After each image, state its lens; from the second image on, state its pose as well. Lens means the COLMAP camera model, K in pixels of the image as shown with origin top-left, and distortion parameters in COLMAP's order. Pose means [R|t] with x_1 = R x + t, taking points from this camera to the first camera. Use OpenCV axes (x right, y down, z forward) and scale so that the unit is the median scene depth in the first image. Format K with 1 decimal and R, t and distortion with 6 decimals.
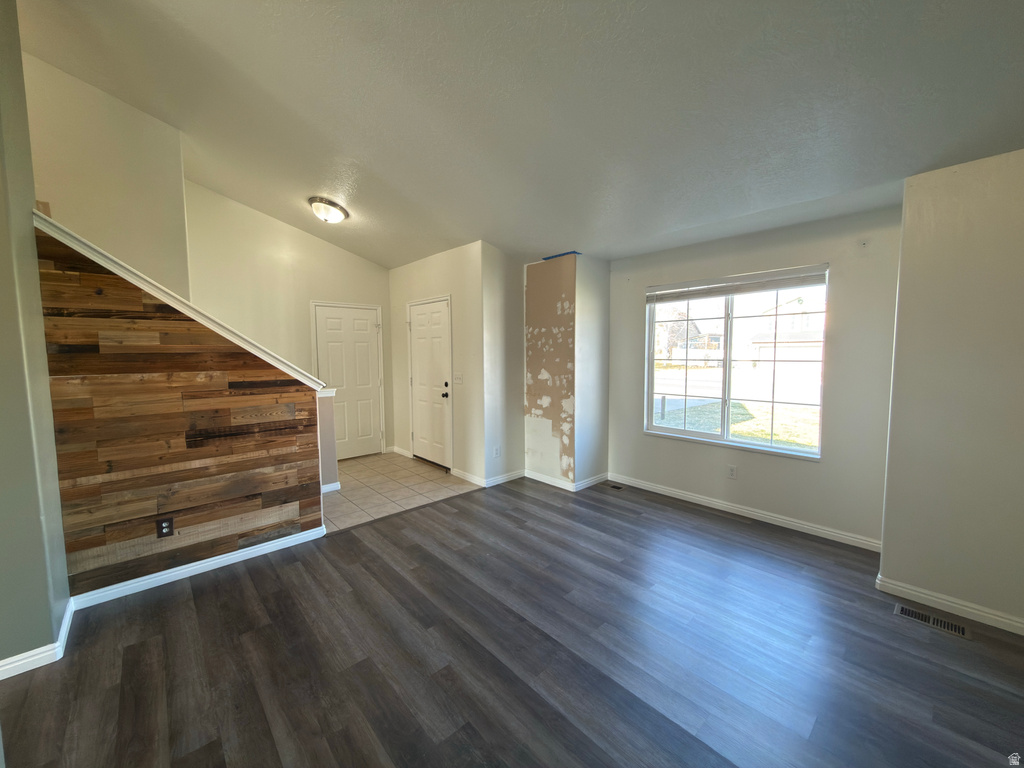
lens RADIAL K [[406.2, 0, 510.5], [0, 406.2, 381.1], [0, 0, 1]] dist [-0.000651, -0.000345]
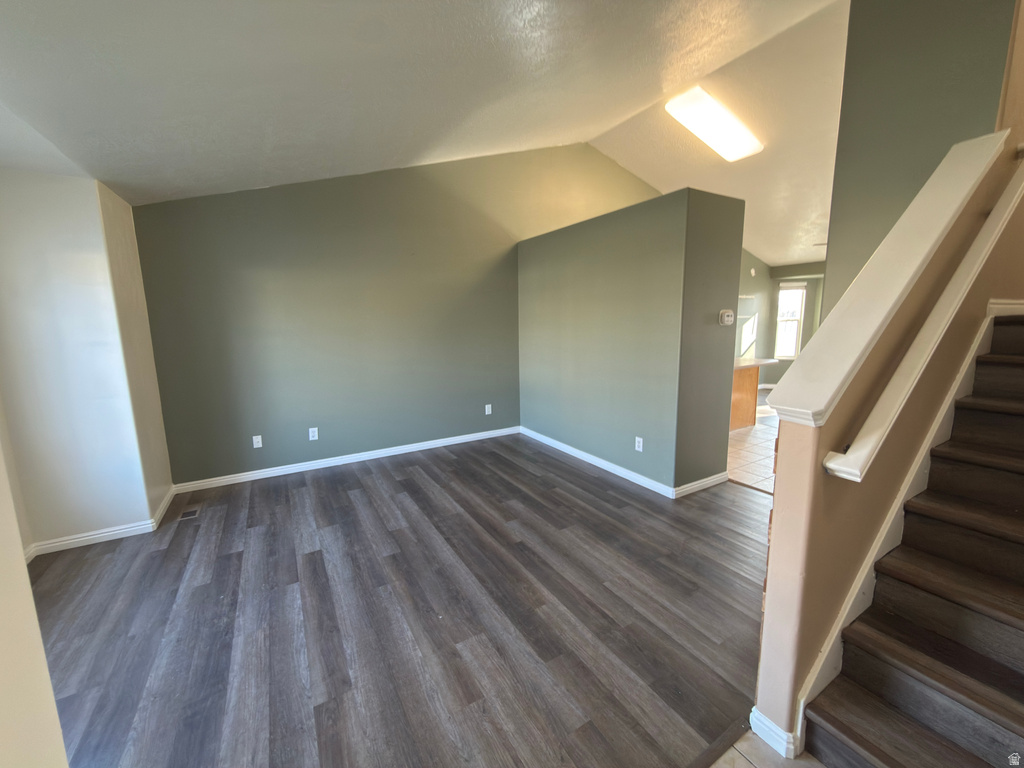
lens RADIAL K [[406.2, 0, 510.4], [0, 406.2, 382.7], [0, 0, 1]] dist [-0.000651, -0.000345]
pose [[-0.979501, -0.005988, 0.201353, -0.338317], [0.040118, 0.973736, 0.224117, -0.131247], [-0.197406, 0.227601, -0.953535, 1.677471]]
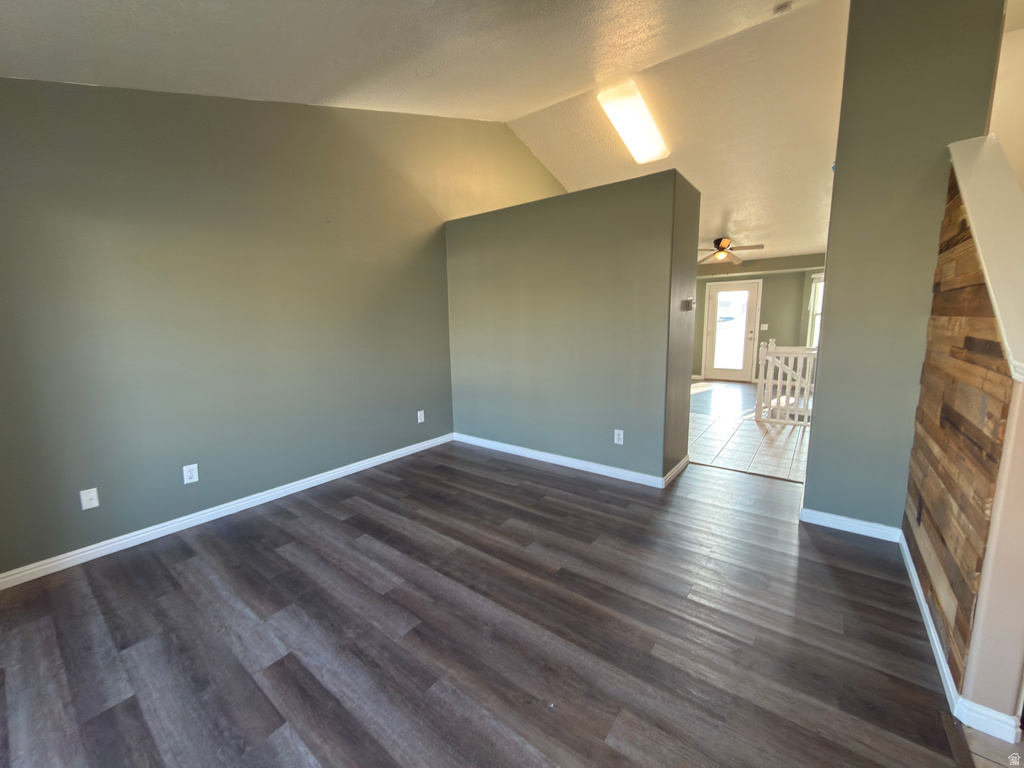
lens RADIAL K [[406.2, 0, 511.2], [0, 406.2, 381.8], [0, 0, 1]] dist [-0.000651, -0.000345]
pose [[-0.983305, 0.052507, -0.174223, 0.063838], [0.012638, 0.974858, 0.222471, -0.074688], [0.181524, 0.216555, -0.959246, 1.489999]]
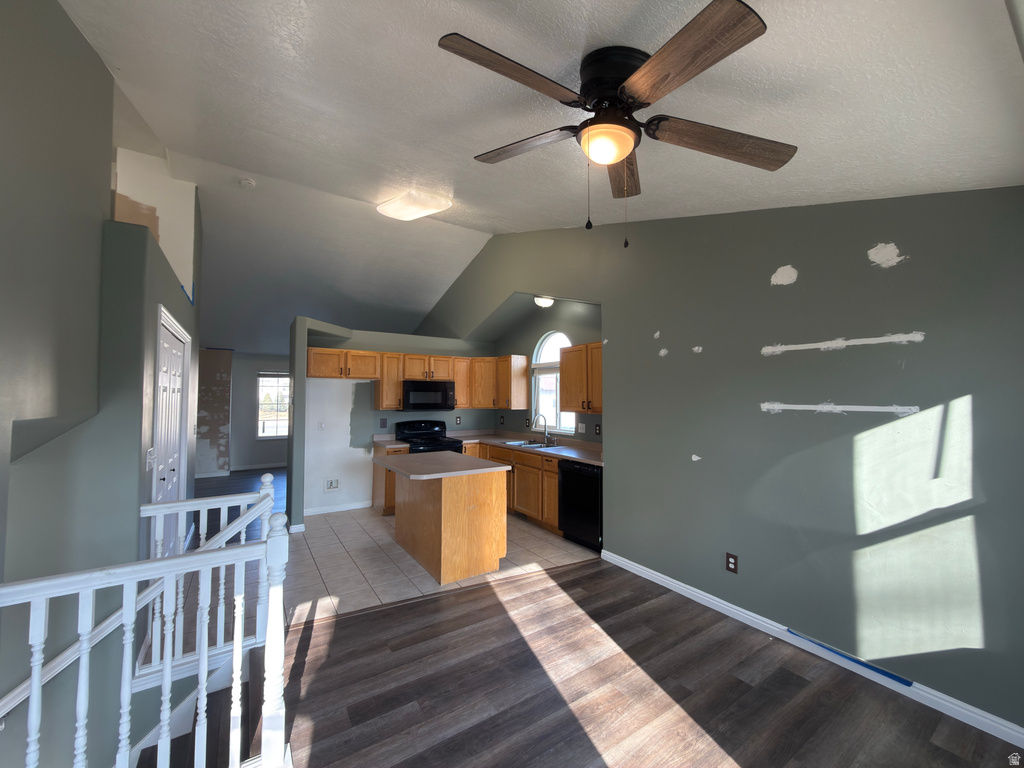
lens RADIAL K [[406.2, 0, 511.6], [0, 406.2, 384.0], [0, 0, 1]] dist [-0.000651, -0.000345]
pose [[0.147963, 0.044823, 0.987977, -2.313818], [0.067948, 0.996151, -0.055370, 0.070849], [-0.986656, 0.075324, 0.144348, -0.886860]]
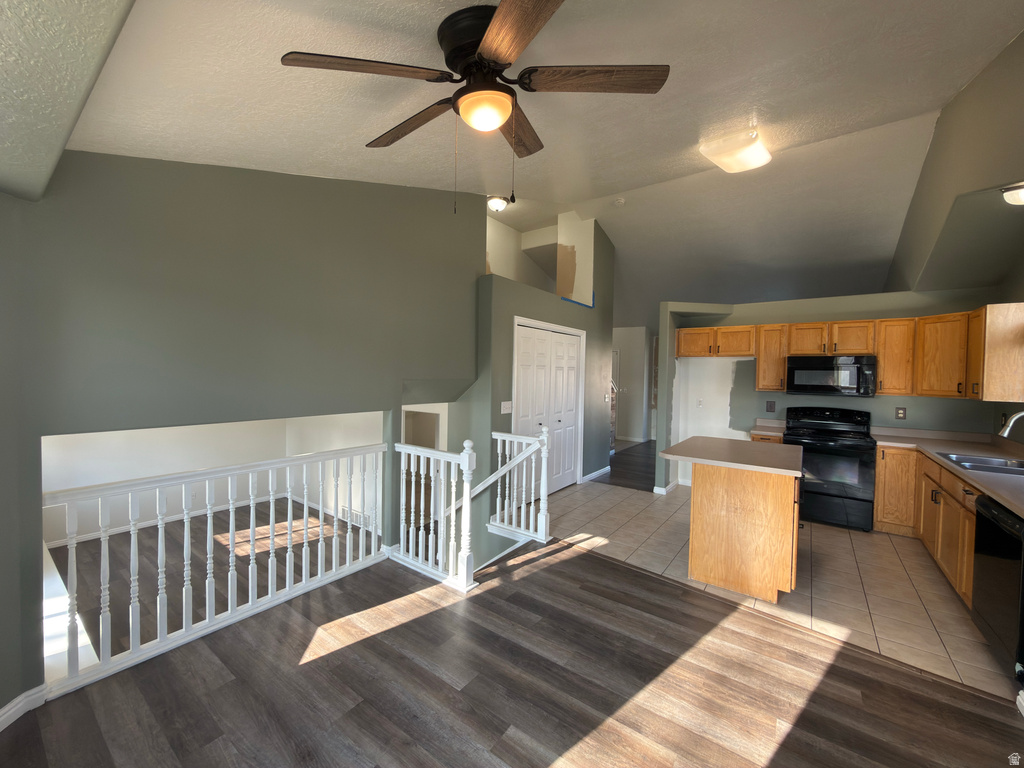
lens RADIAL K [[406.2, 0, 509.8], [0, 406.2, 382.6], [0, 0, 1]] dist [-0.000651, -0.000345]
pose [[0.979316, 0.026202, 0.200635, -1.846959], [-0.016032, 0.998511, -0.052149, 0.117296], [-0.201703, 0.047854, 0.978277, -1.468260]]
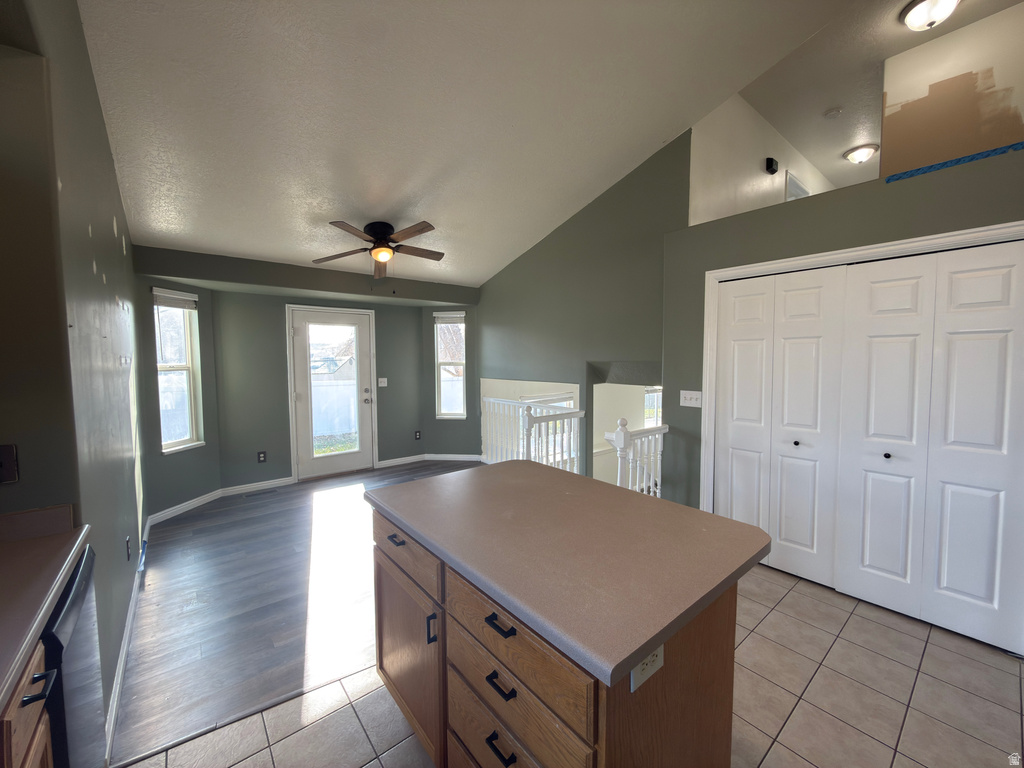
lens RADIAL K [[406.2, 0, 516.1], [0, 406.2, 382.1], [0, 0, 1]] dist [-0.000651, -0.000345]
pose [[-0.050453, 0.067206, -0.996463, -0.363304], [-0.069017, 0.995114, 0.070610, 0.036126], [0.996339, 0.072336, -0.045568, -0.407059]]
